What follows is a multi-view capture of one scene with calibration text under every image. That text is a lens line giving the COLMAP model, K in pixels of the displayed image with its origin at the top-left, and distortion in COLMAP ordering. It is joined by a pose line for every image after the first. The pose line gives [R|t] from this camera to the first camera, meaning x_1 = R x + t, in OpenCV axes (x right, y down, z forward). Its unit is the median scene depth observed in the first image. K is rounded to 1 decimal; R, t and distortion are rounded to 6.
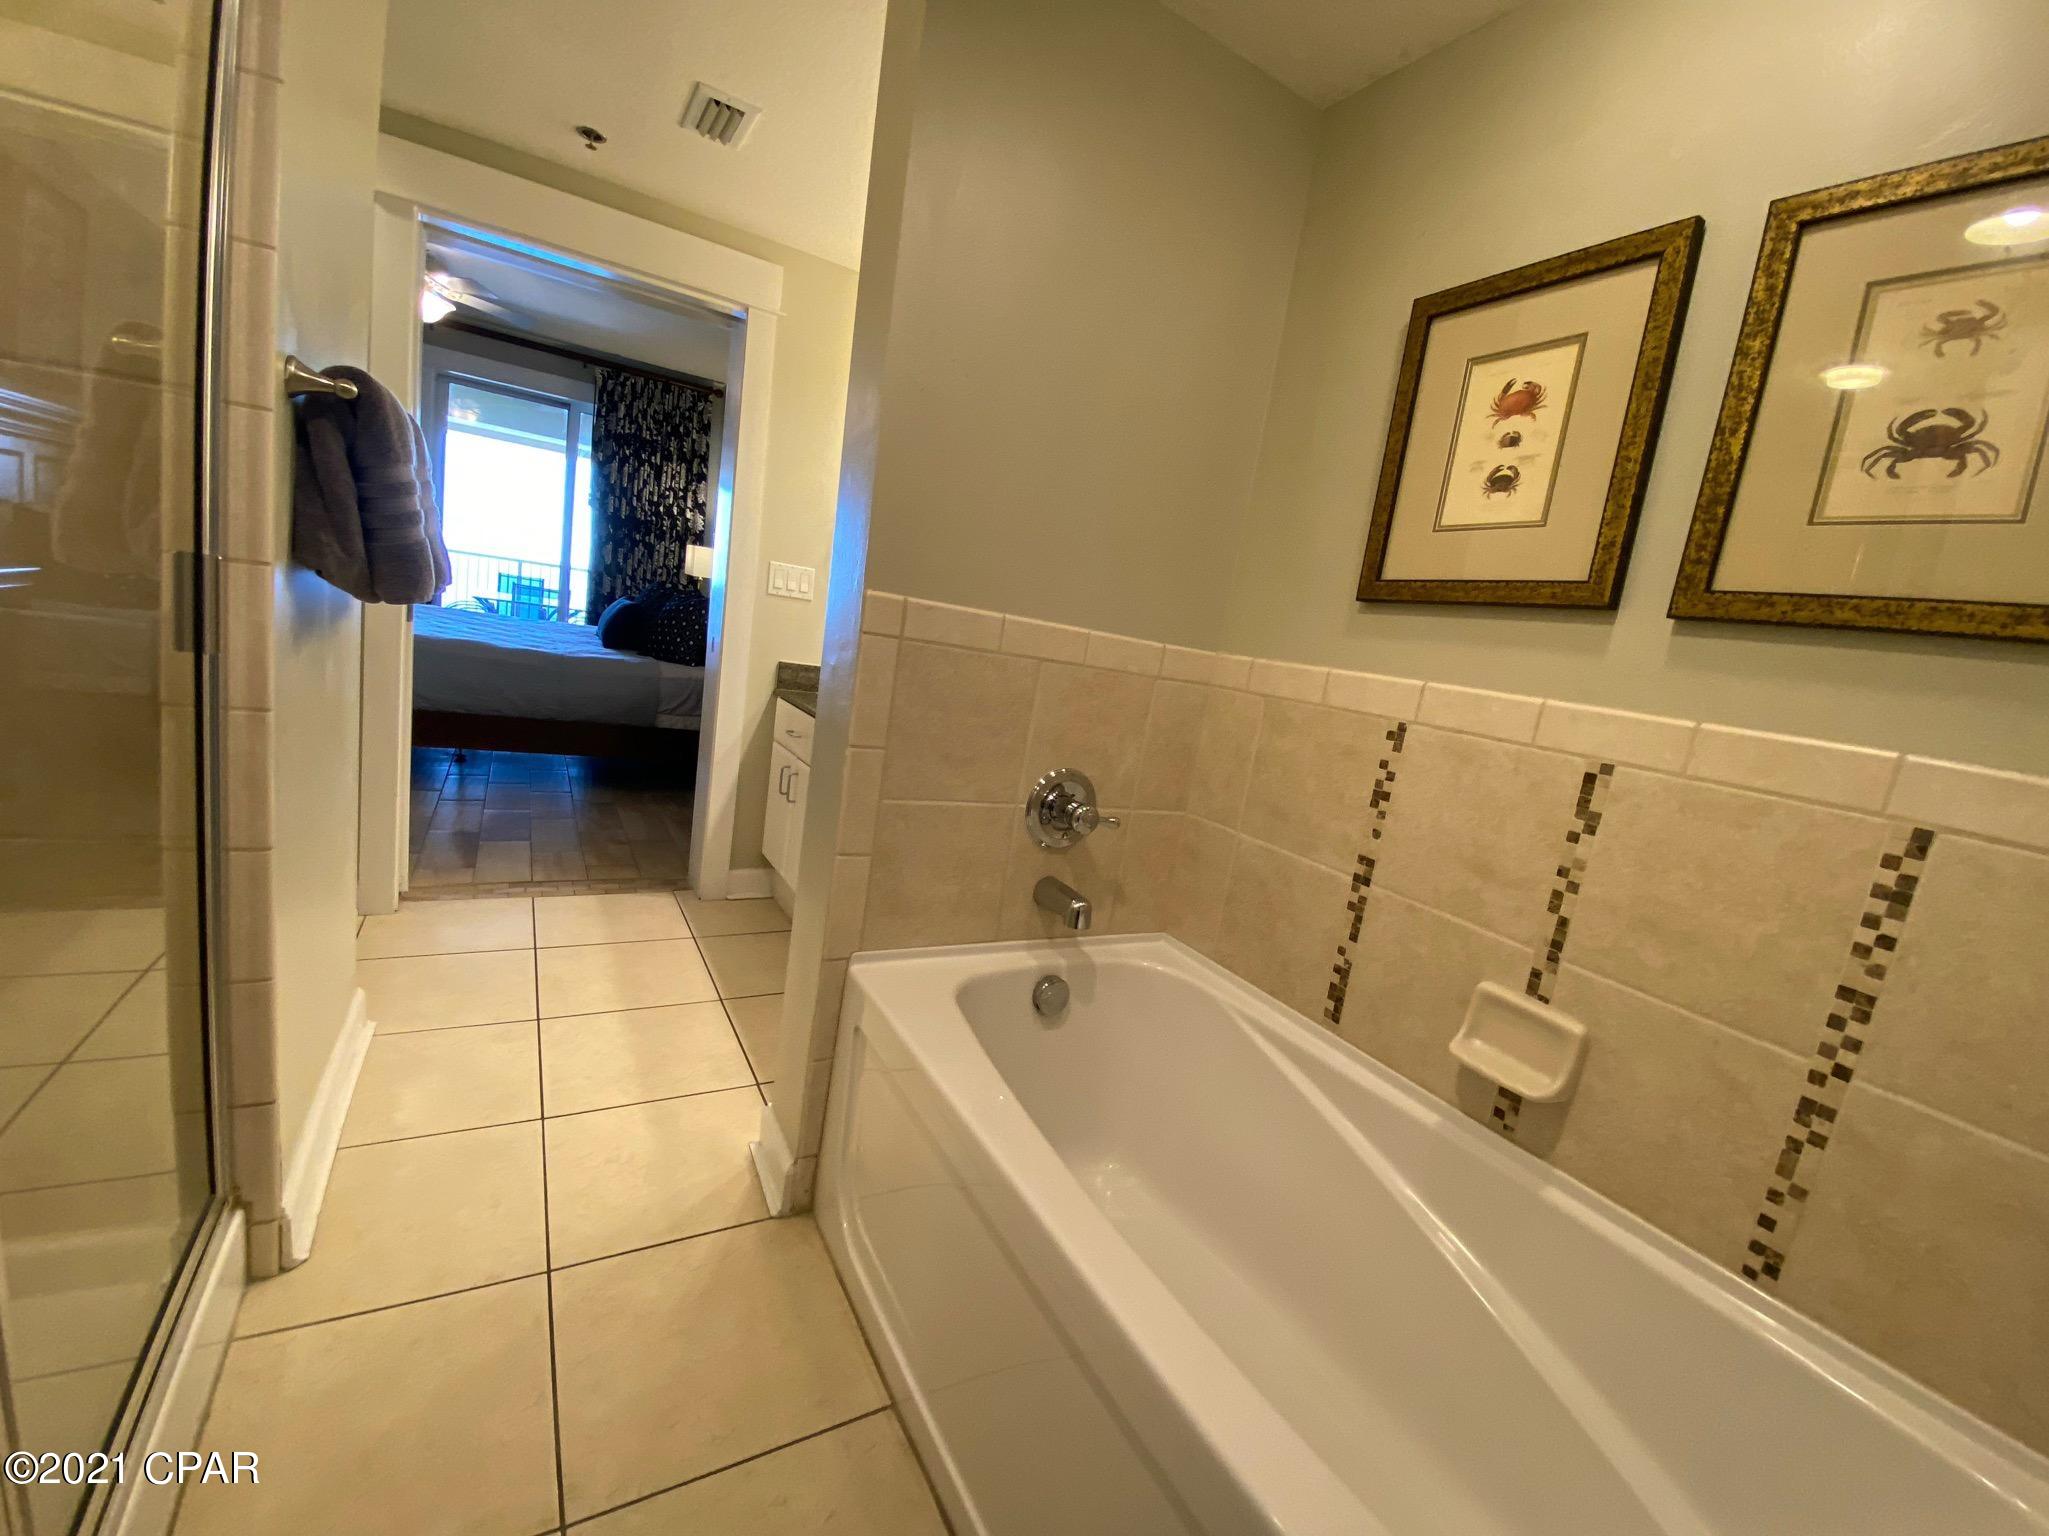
lens RADIAL K [[843.8, 0, 1024.5], [0, 843.8, 768.0], [0, 0, 1]] dist [0.024339, -0.022463]
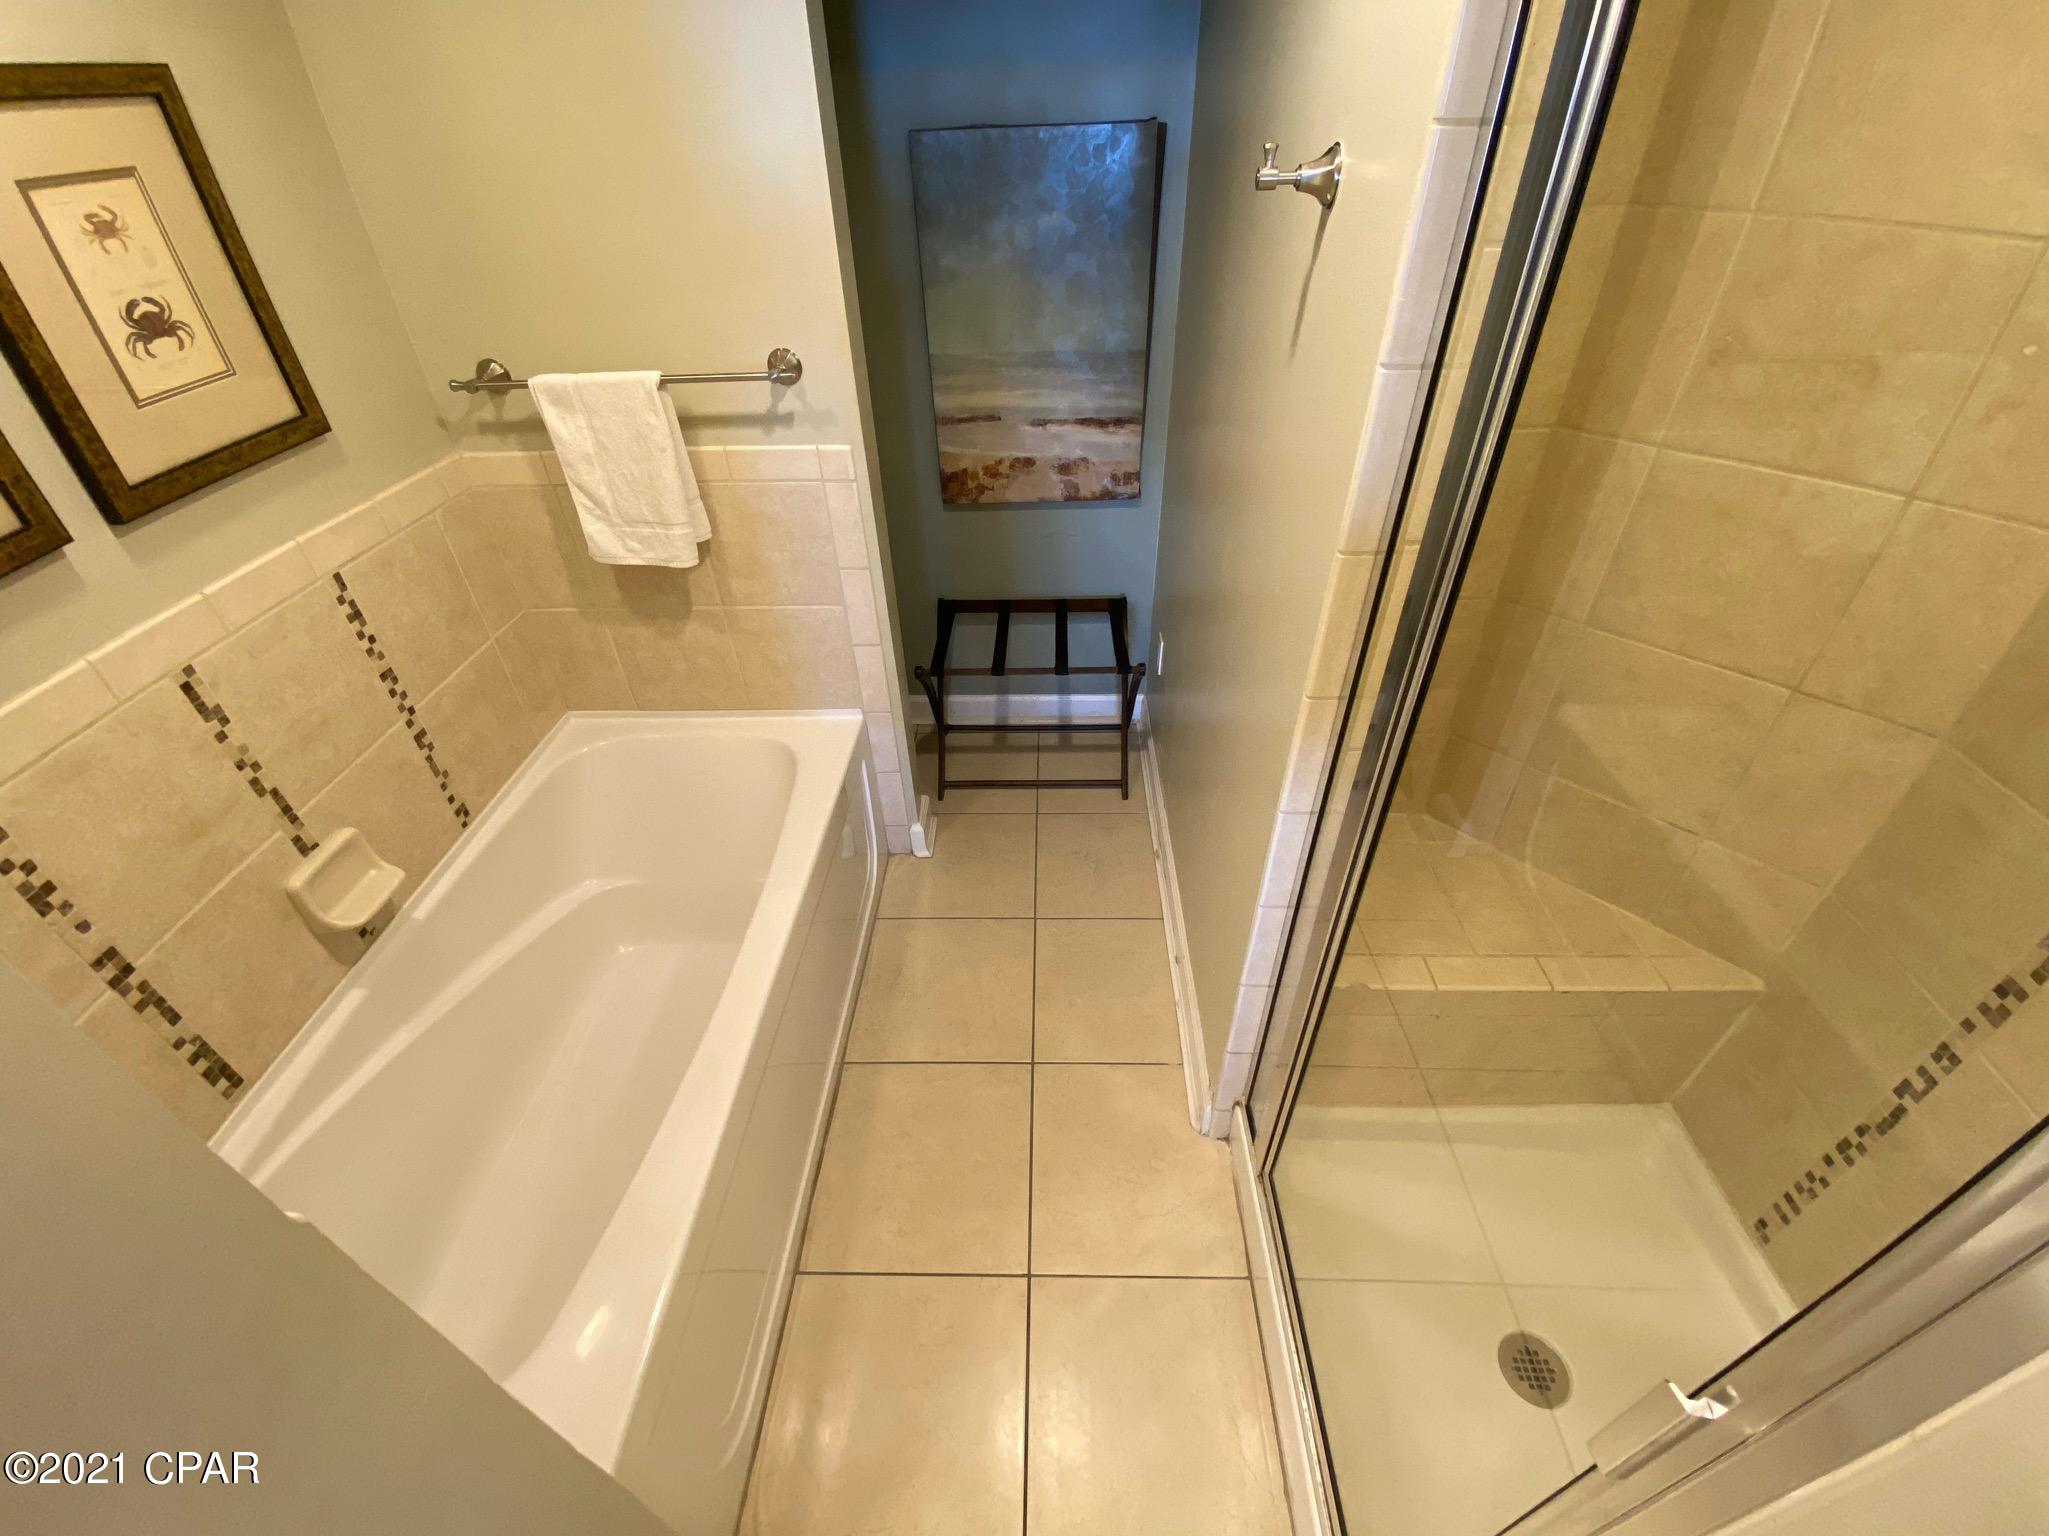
lens RADIAL K [[843.8, 0, 1024.5], [0, 843.8, 768.0], [0, 0, 1]] dist [0.024339, -0.022463]
pose [[-0.842326, -0.417361, 0.341024, -0.570615], [-0.012666, 0.647888, 0.761630, -0.707640], [-0.538820, 0.637222, -0.551019, 1.065778]]
